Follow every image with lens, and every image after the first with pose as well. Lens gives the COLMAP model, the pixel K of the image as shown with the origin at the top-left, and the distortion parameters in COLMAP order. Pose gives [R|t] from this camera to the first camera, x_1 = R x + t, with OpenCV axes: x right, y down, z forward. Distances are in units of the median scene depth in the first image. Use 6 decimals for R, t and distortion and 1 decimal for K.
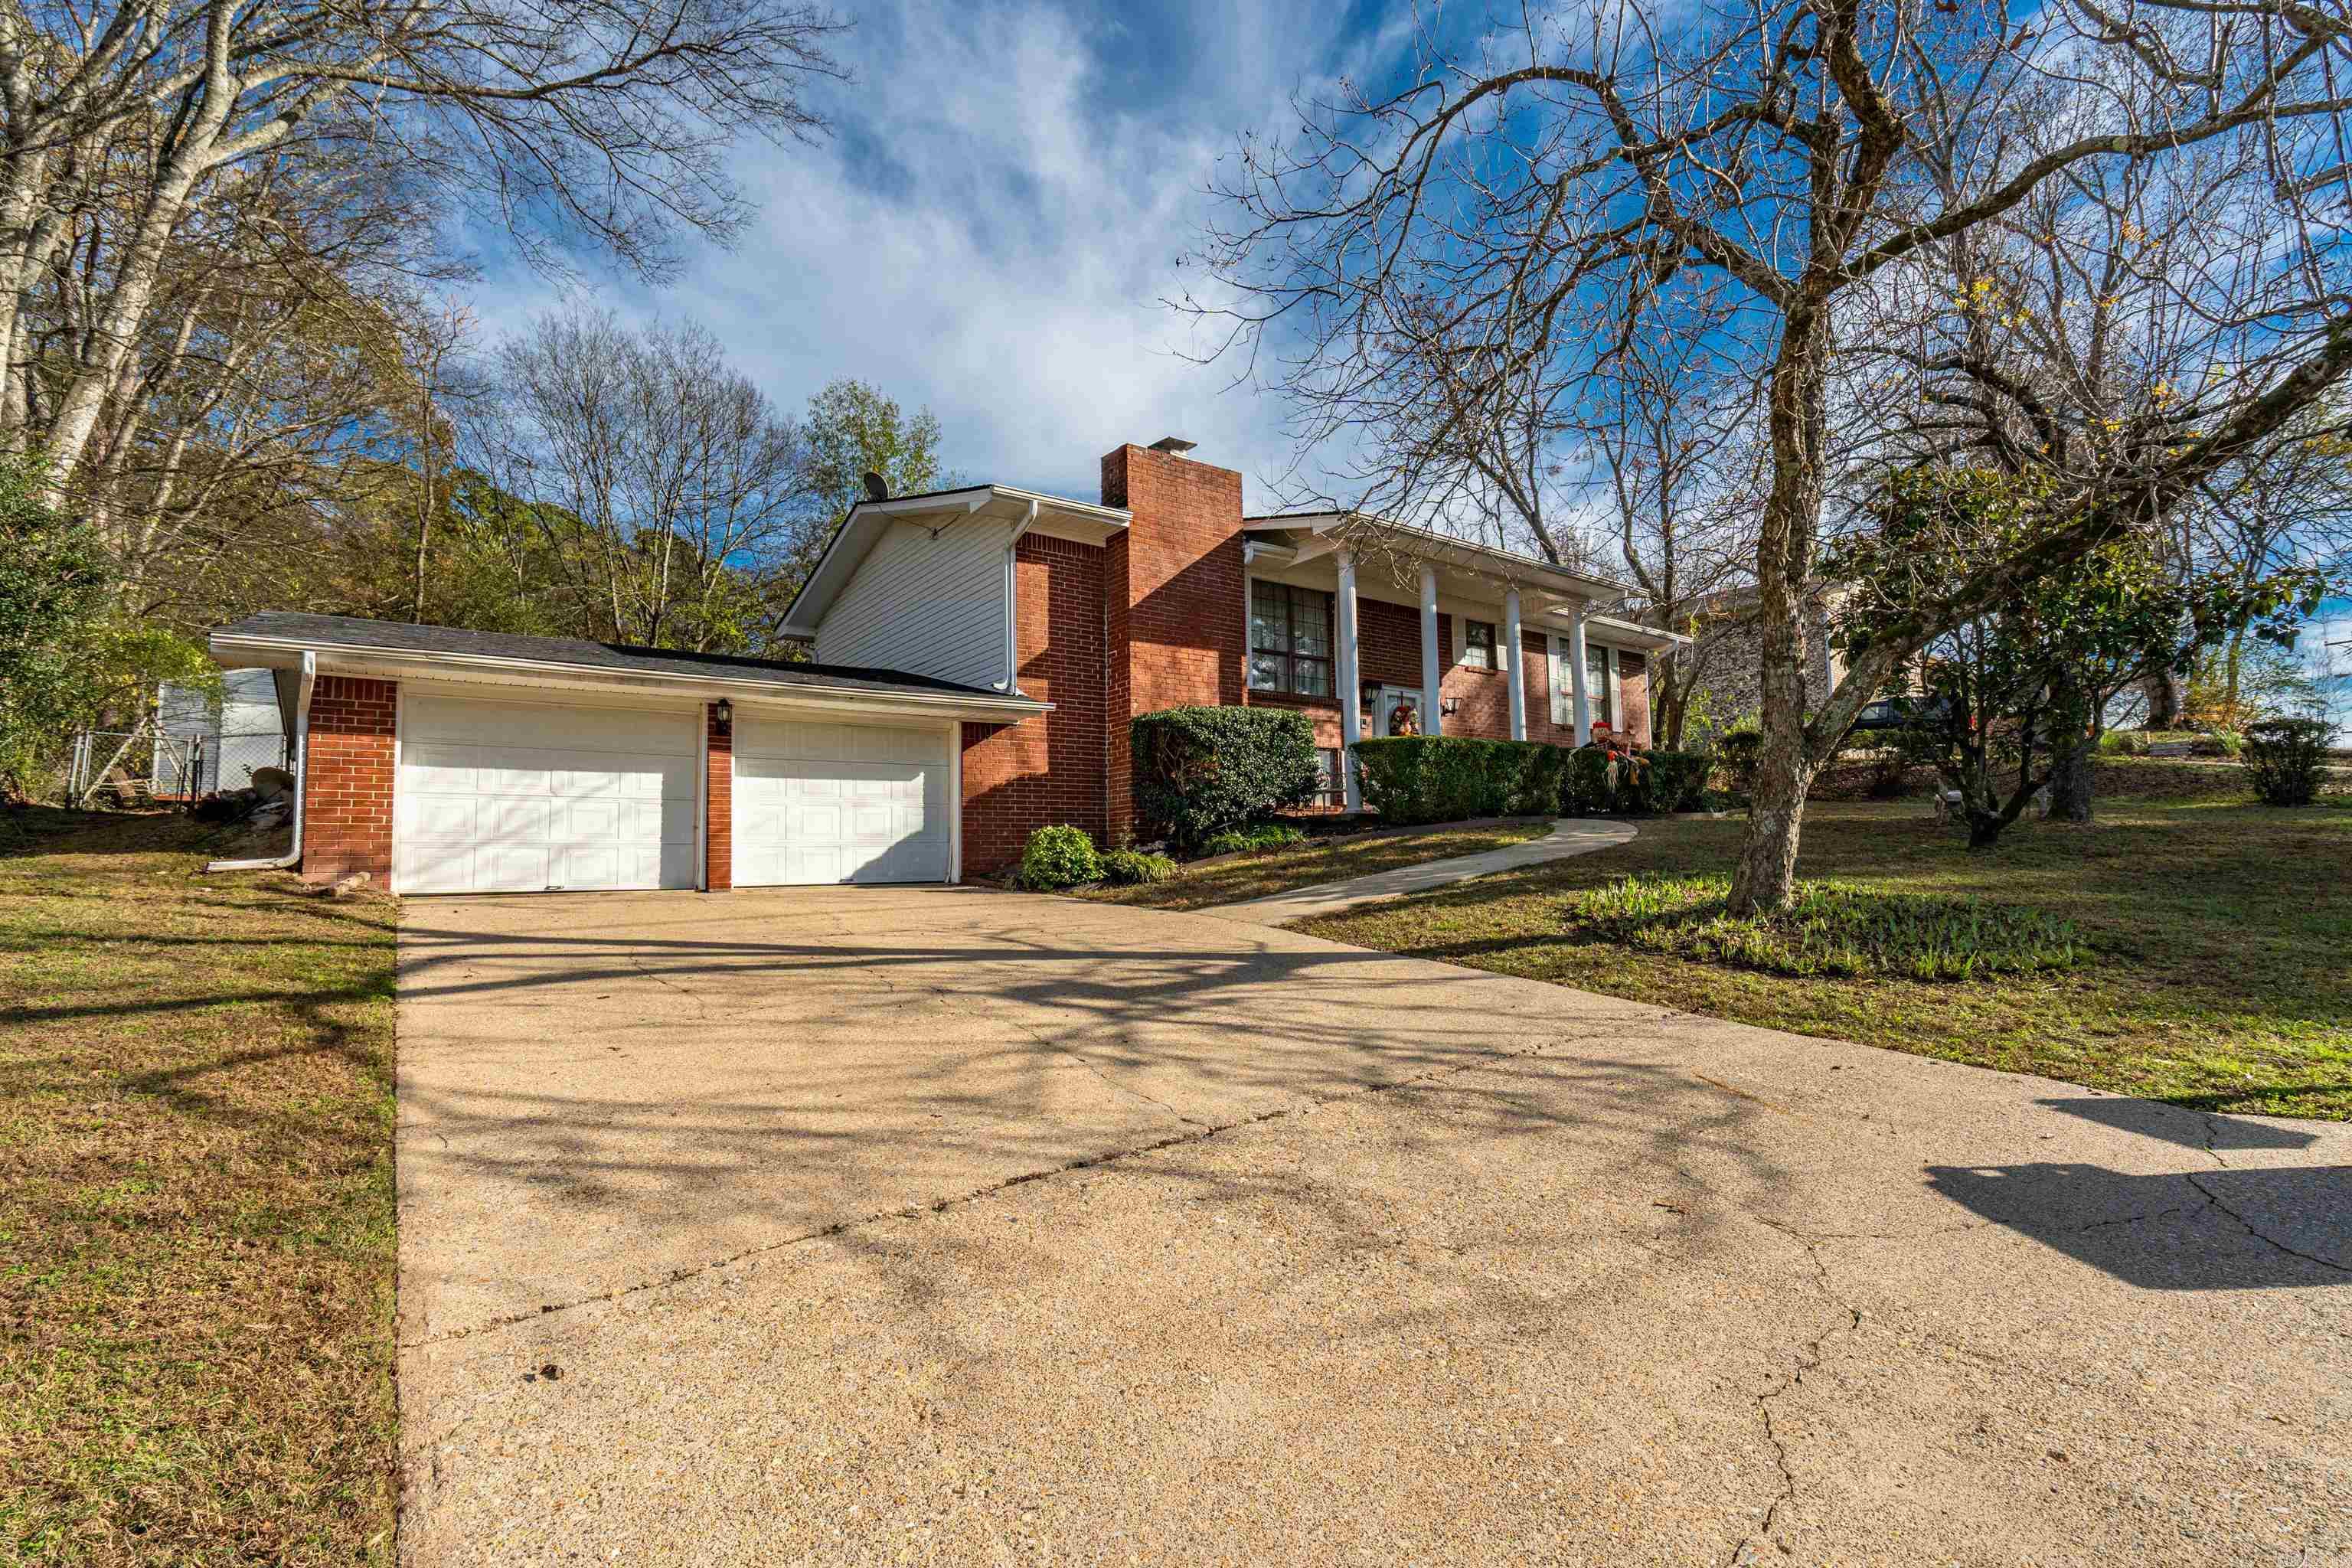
lens RADIAL K [[1145.3, 0, 1286.9], [0, 1145.3, 665.3], [0, 0, 1]] dist [0.000034, 0.000156]
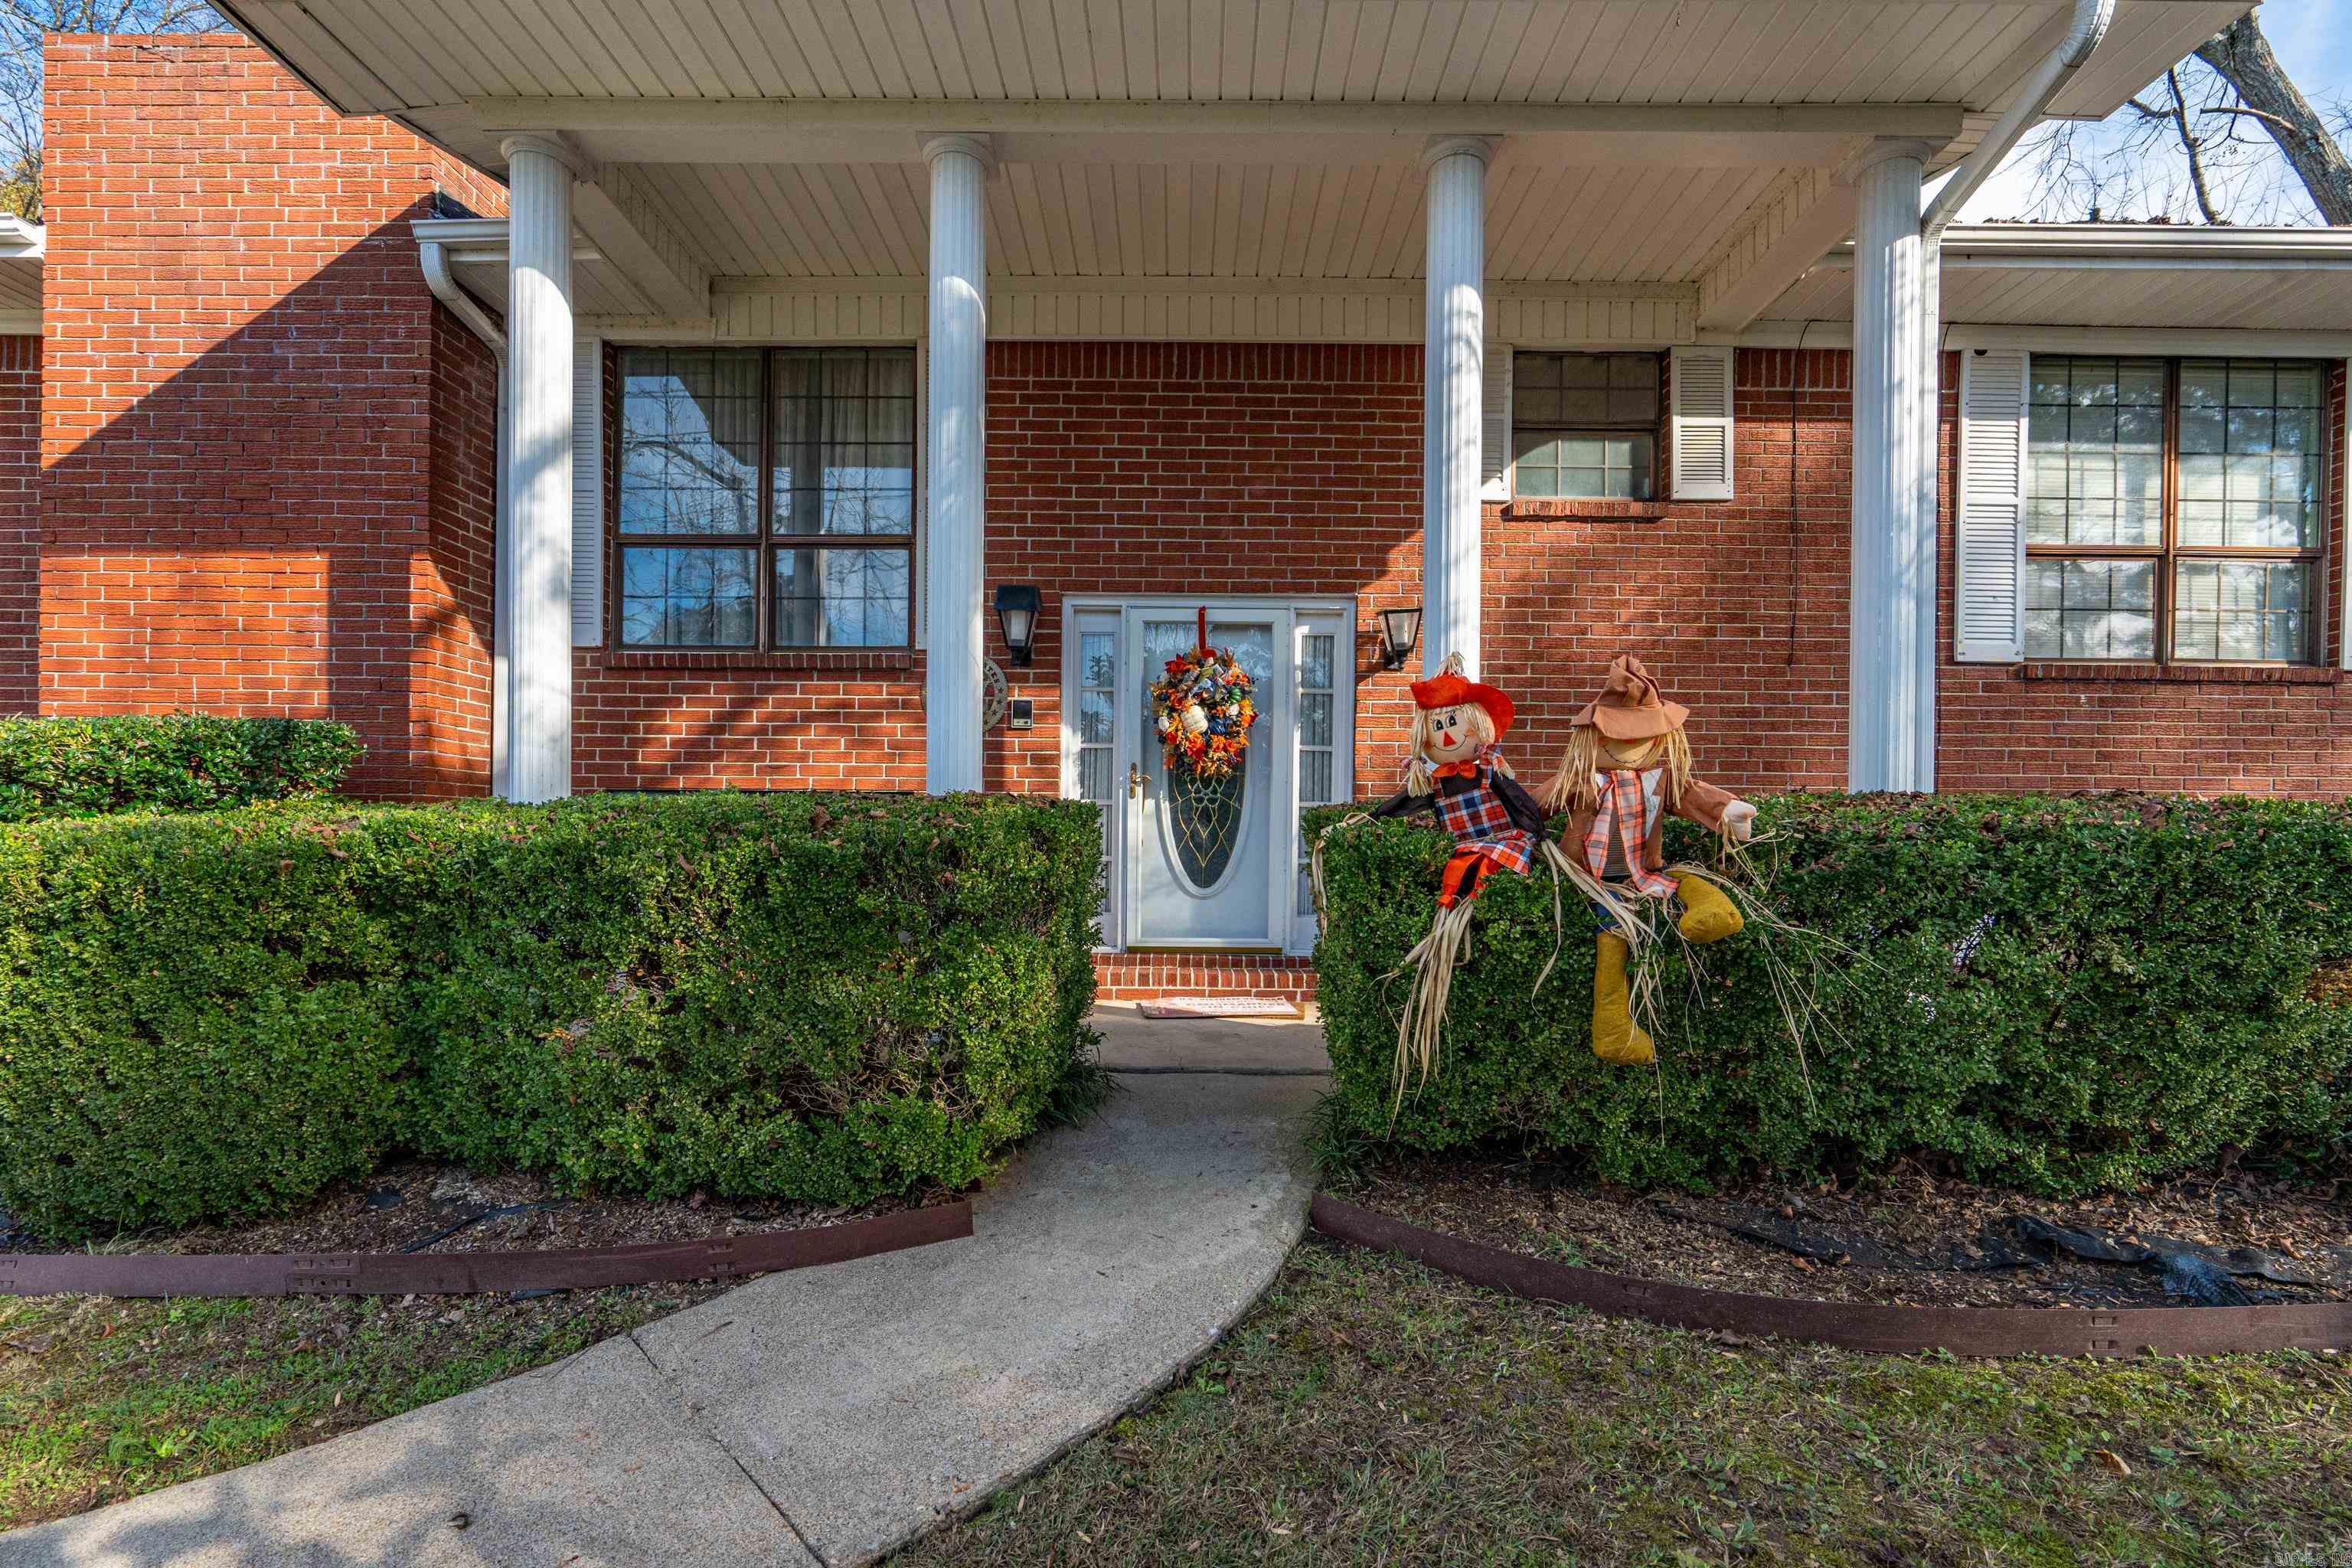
lens RADIAL K [[1129.0, 0, 1184.8], [0, 1129.0, 818.6], [0, 0, 1]] dist [0.001013, 0.001024]
pose [[0.735515, 0.035266, -0.676590, 0.405400], [0.087812, 0.985259, 0.146815, 0.043446], [0.671794, -0.167397, 0.721576, 0.933171]]
